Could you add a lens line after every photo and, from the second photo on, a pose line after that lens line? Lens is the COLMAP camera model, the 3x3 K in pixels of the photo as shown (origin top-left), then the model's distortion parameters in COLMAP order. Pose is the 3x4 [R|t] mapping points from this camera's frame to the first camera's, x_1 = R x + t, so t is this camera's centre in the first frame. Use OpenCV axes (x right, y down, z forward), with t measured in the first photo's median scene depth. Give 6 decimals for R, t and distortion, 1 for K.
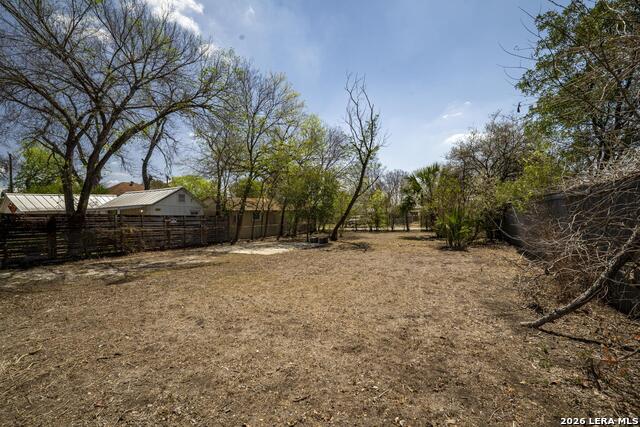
lens RADIAL K [[281.4, 0, 320.0], [0, 281.4, 213.5], [0, 0, 1]] dist [-0.002715, -0.000143]
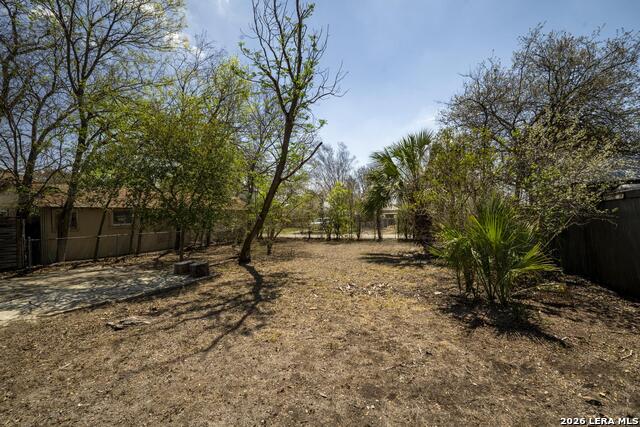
lens RADIAL K [[286.3, 0, 319.0], [0, 286.3, 214.7], [0, 0, 1]] dist [-0.002627, -0.000233]
pose [[0.996624, 0.001842, 0.082085, 0.138036], [-0.002126, 0.999992, 0.003375, -0.003519], [-0.082078, -0.003538, 0.996620, 0.404299]]
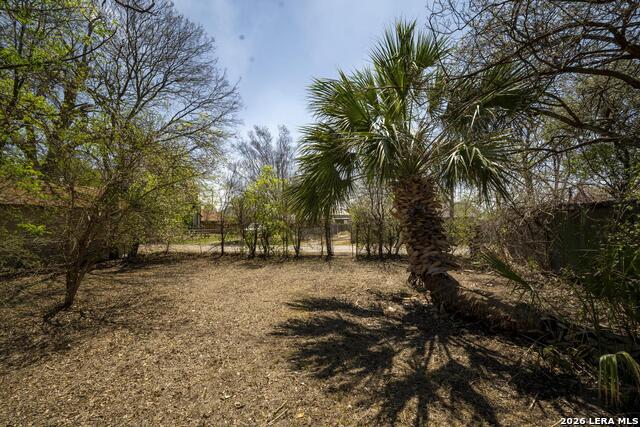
lens RADIAL K [[281.4, 0, 320.0], [0, 281.4, 213.5], [0, 0, 1]] dist [-0.002715, -0.000143]
pose [[0.965827, 0.017654, 0.258586, 0.237698], [-0.012649, 0.999699, -0.021004, 0.002799], [-0.258879, 0.017015, 0.965760, 0.745315]]
